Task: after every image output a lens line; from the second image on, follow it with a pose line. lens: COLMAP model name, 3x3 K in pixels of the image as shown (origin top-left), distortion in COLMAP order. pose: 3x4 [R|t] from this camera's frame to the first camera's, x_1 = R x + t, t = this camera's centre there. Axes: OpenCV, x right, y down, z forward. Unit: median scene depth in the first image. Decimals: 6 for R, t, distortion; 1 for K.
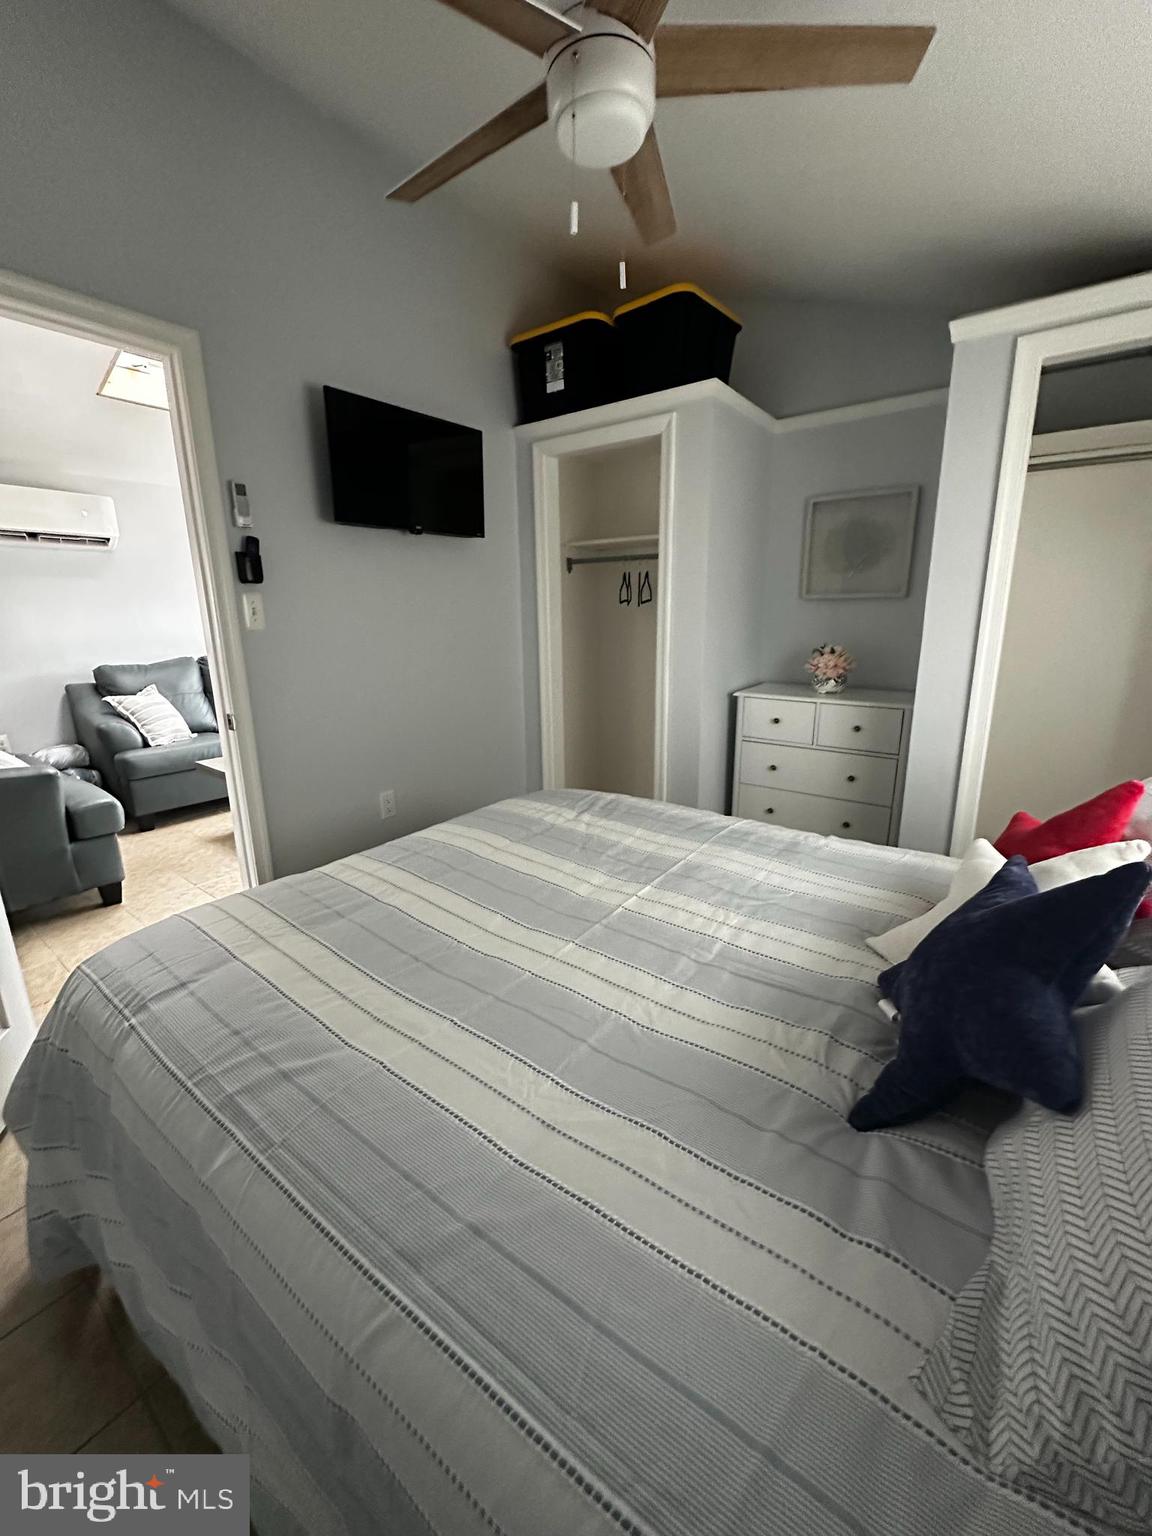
lens RADIAL K [[612.5, 0, 570.6], [0, 612.5, 762.7], [0, 0, 1]] dist [-0.004522, 0.001093]
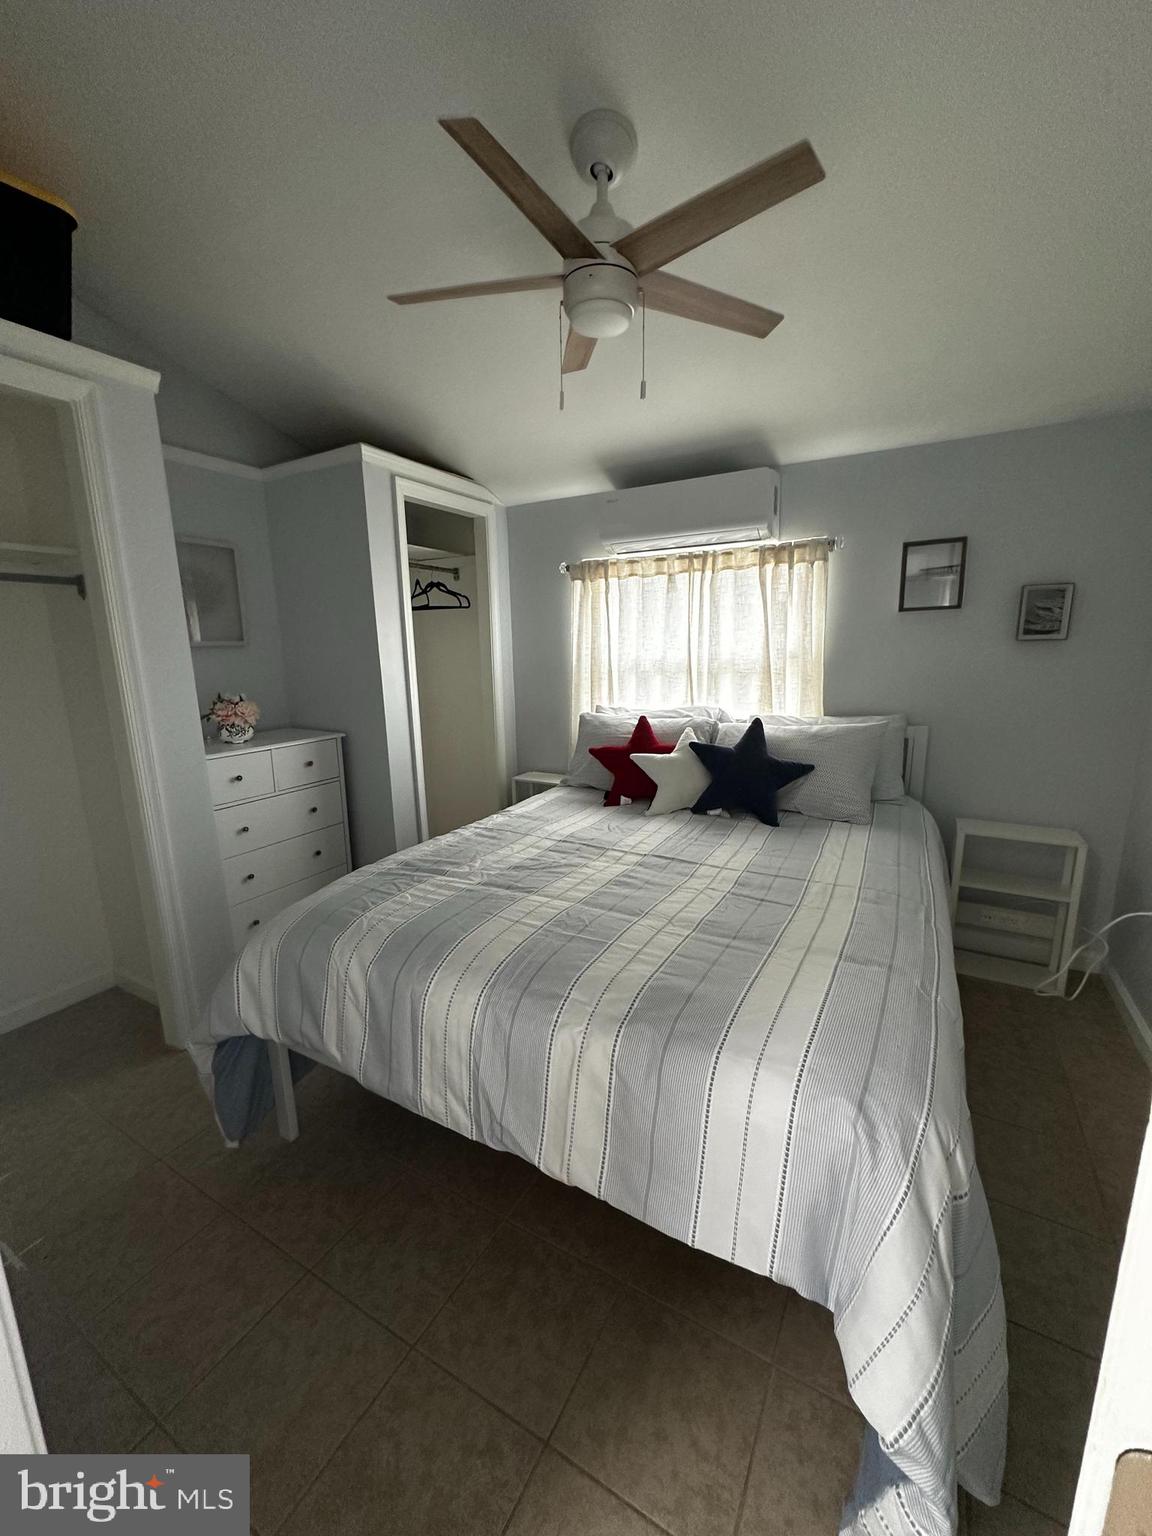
lens RADIAL K [[612.5, 0, 569.1], [0, 612.5, 768.8], [0, 0, 1]] dist [-0.004522, 0.001093]
pose [[-0.131659, -0.187126, 0.973473, -0.934076], [0.257111, 0.941969, 0.215844, -0.232578], [-0.957371, 0.278709, -0.075906, 0.910734]]
